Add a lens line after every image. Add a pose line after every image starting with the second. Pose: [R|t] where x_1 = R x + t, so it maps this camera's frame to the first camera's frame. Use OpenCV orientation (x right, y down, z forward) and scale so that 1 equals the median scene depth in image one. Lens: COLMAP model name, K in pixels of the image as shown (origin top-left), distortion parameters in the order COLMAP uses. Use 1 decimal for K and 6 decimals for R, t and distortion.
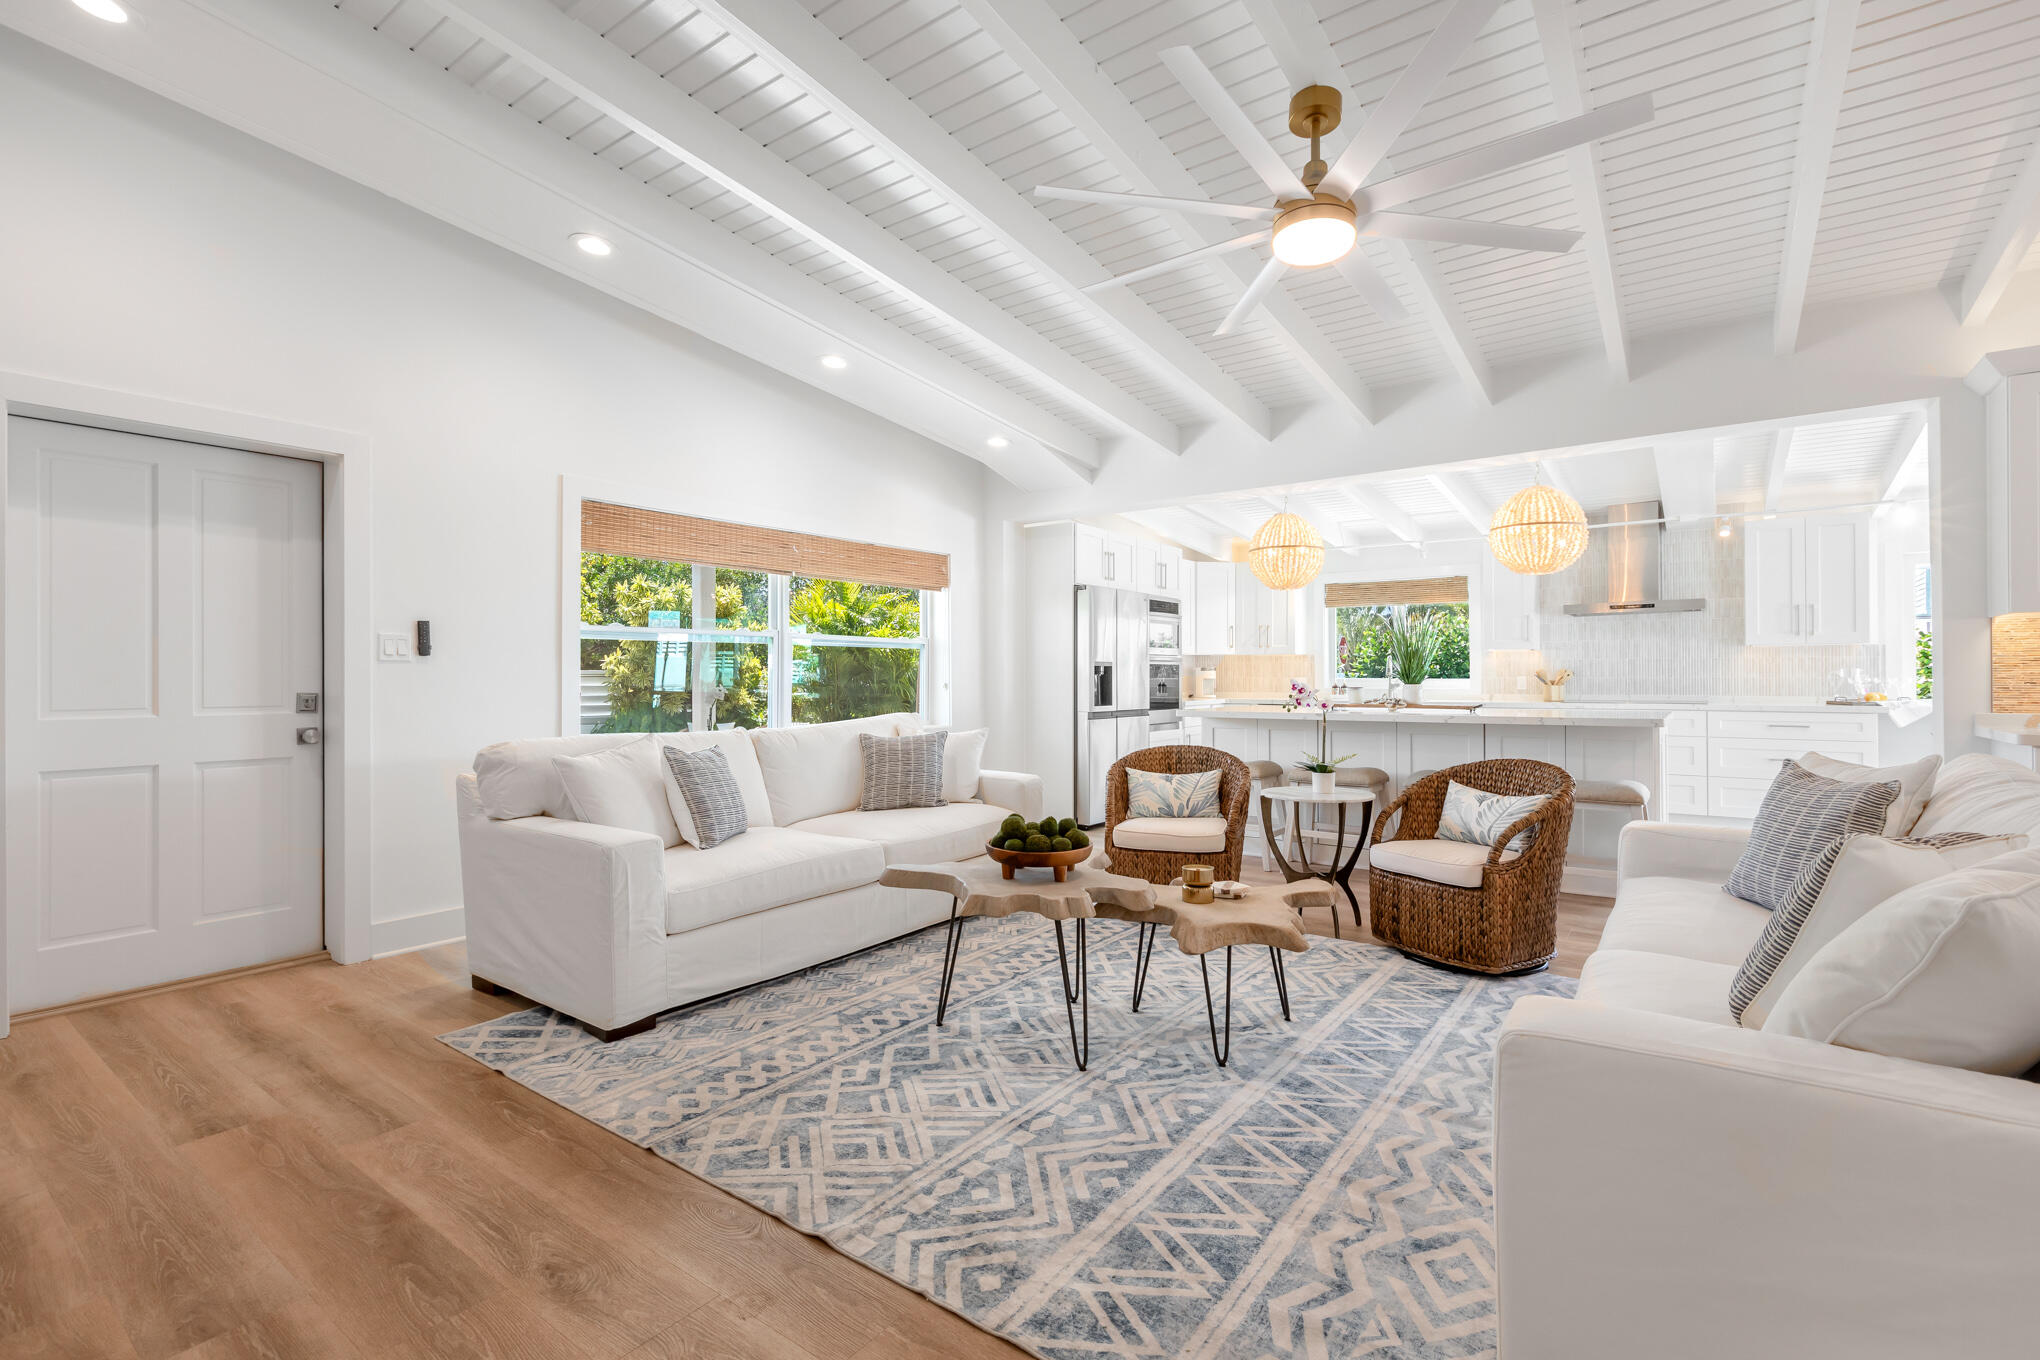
lens RADIAL K [[919.9, 0, 1052.8], [0, 919.9, 673.9], [0, 0, 1]] dist [0.002700, -0.001040]
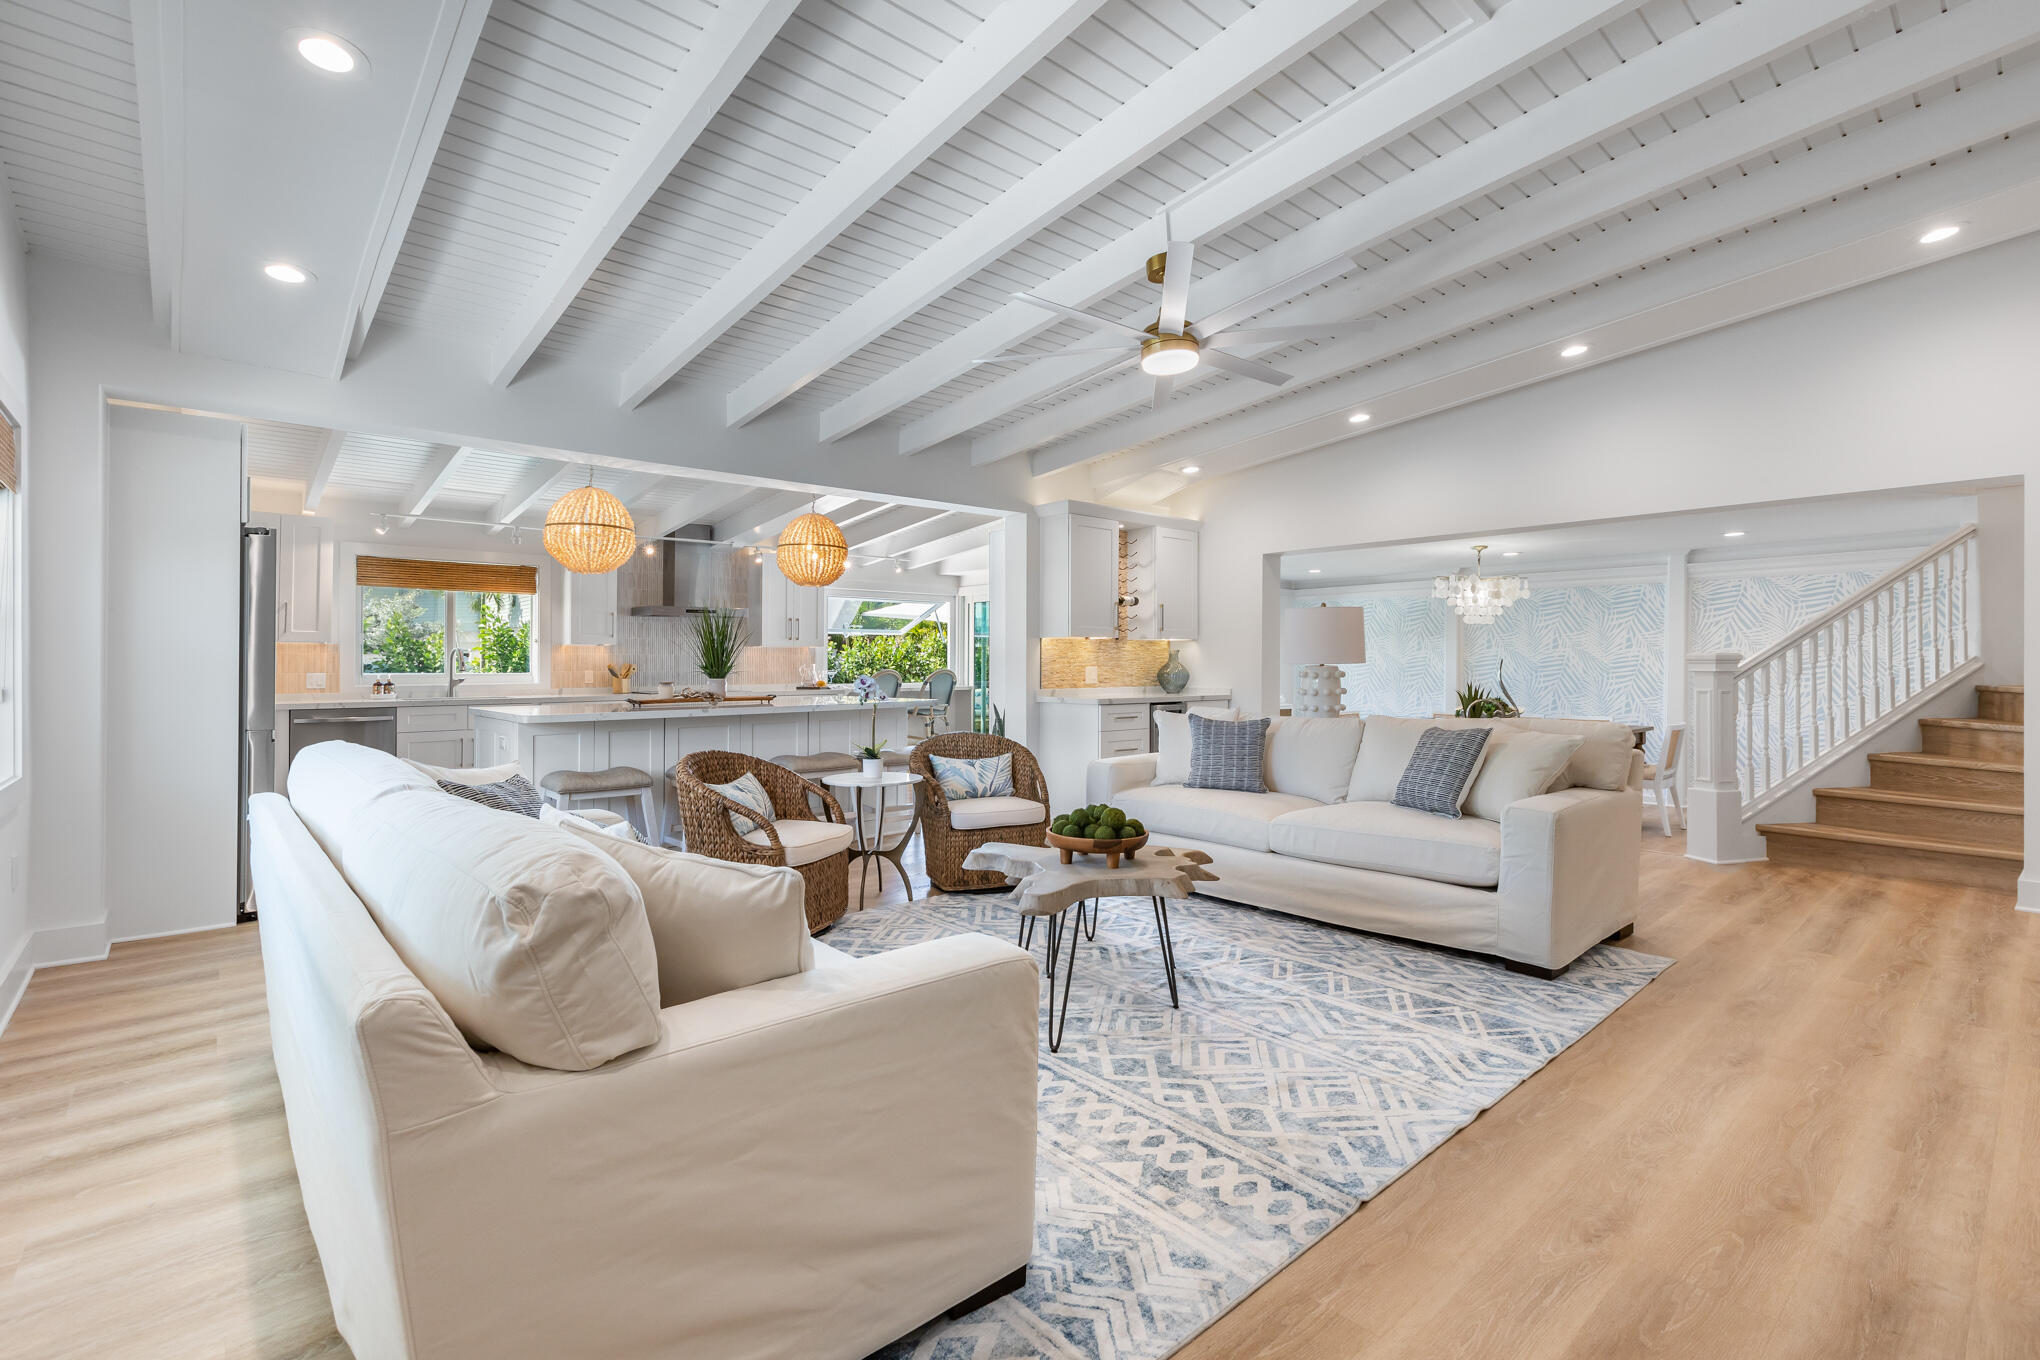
lens RADIAL K [[919.9, 0, 989.1], [0, 919.9, 661.5], [0, 0, 1]] dist [0.002700, -0.001040]
pose [[0.242503, 0.005984, 0.970132, -0.881614], [0.000009, 0.999981, -0.006170, -0.002183], [-0.970151, 0.001505, 0.242499, 0.716391]]
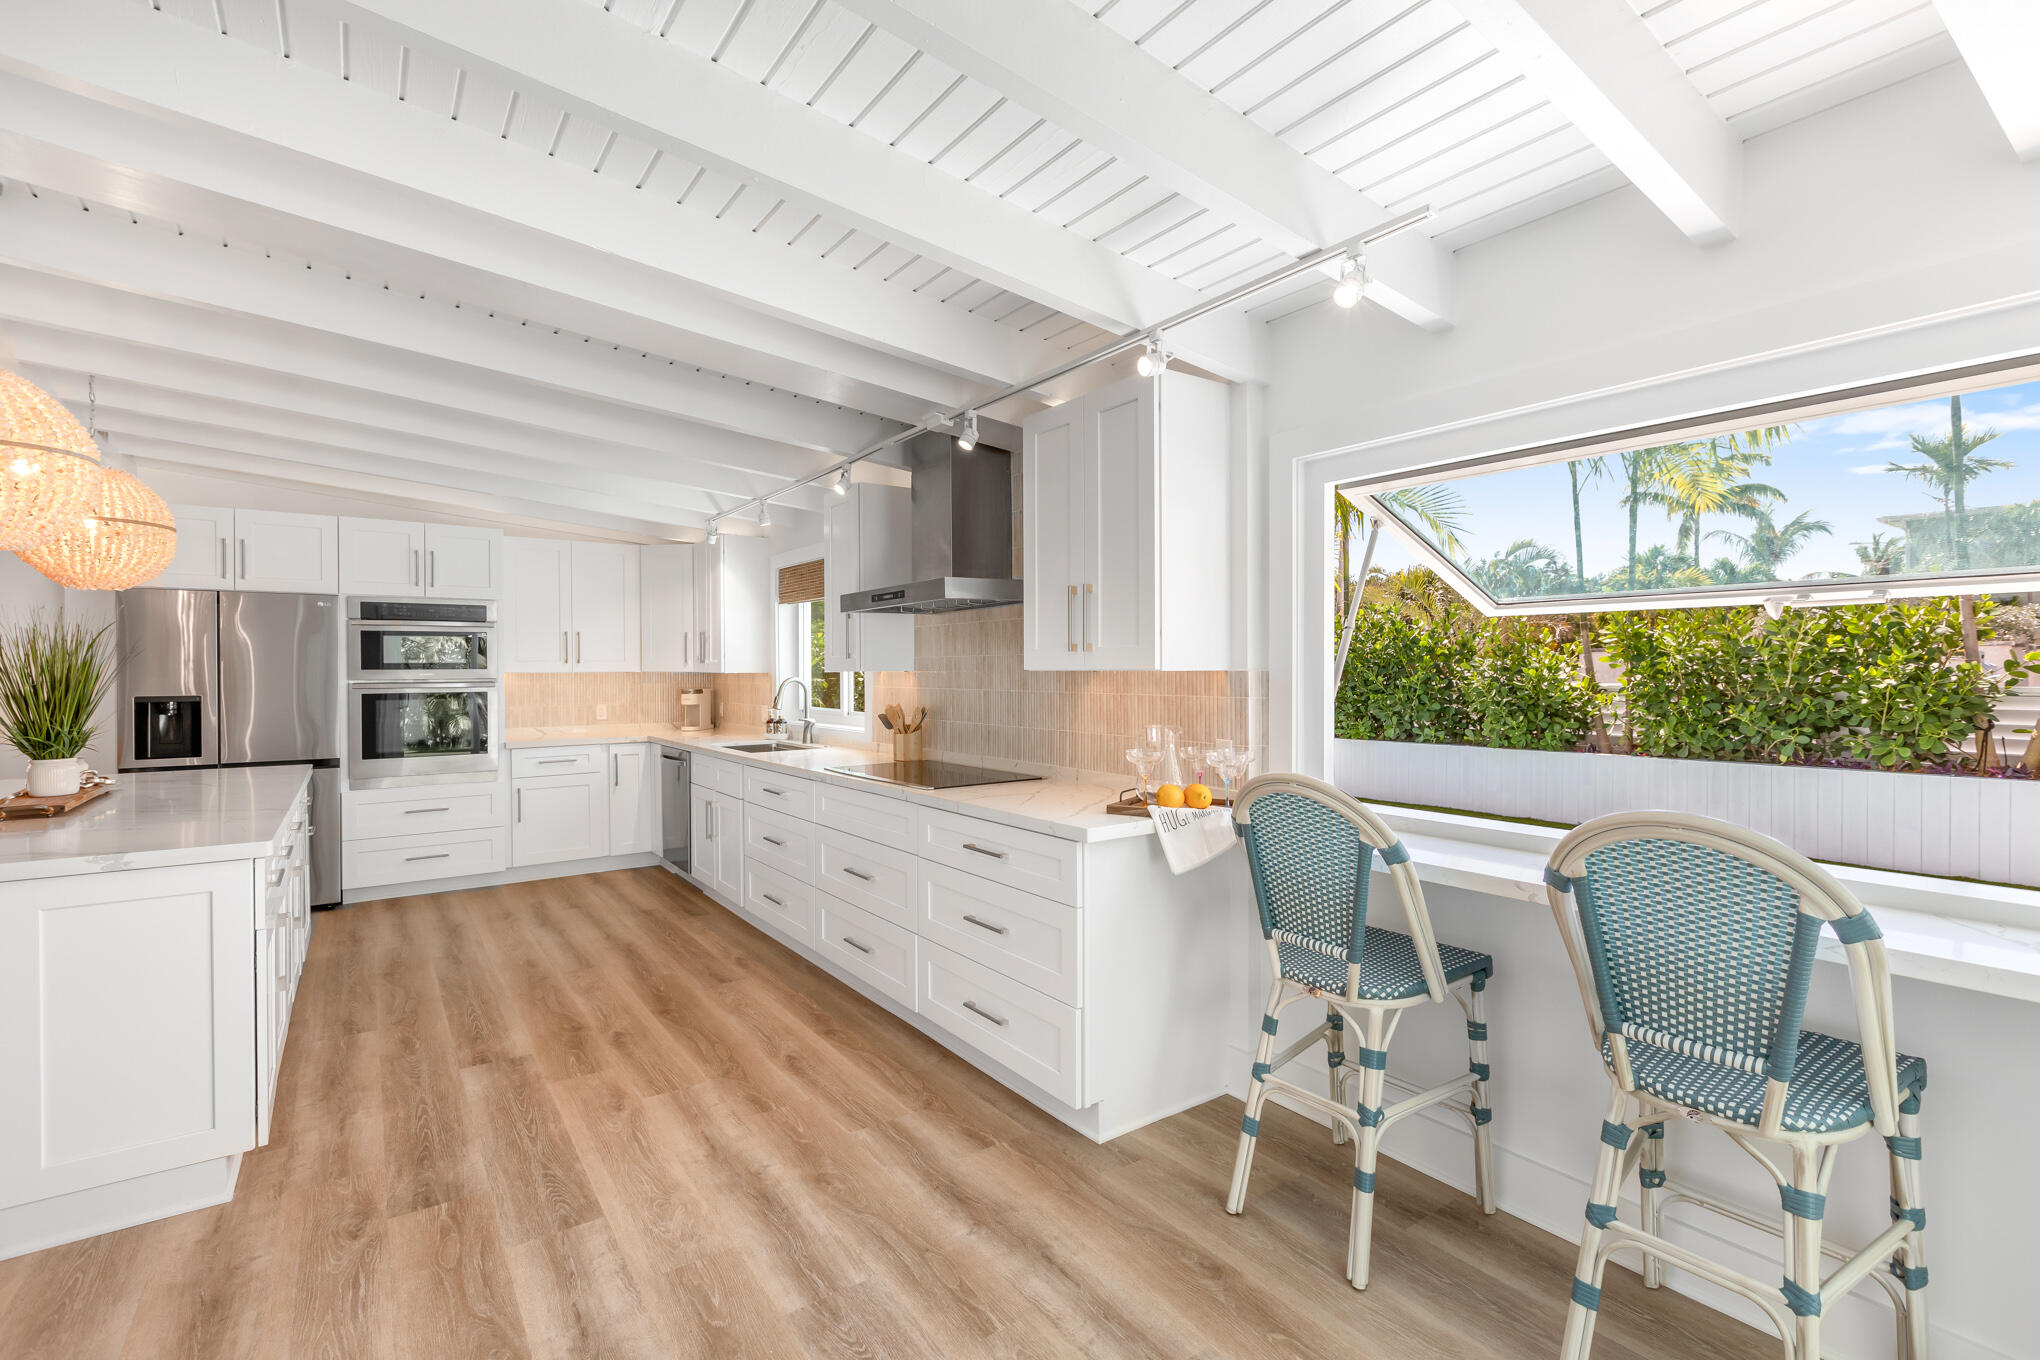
lens RADIAL K [[919.9, 0, 1042.2], [0, 919.9, 673.2], [0, 0, 1]] dist [0.002700, -0.001040]
pose [[0.952529, -0.001087, -0.304446, 1.787717], [0.003977, 0.999953, 0.008871, -0.067199], [0.304422, -0.009660, 0.952488, 1.046061]]
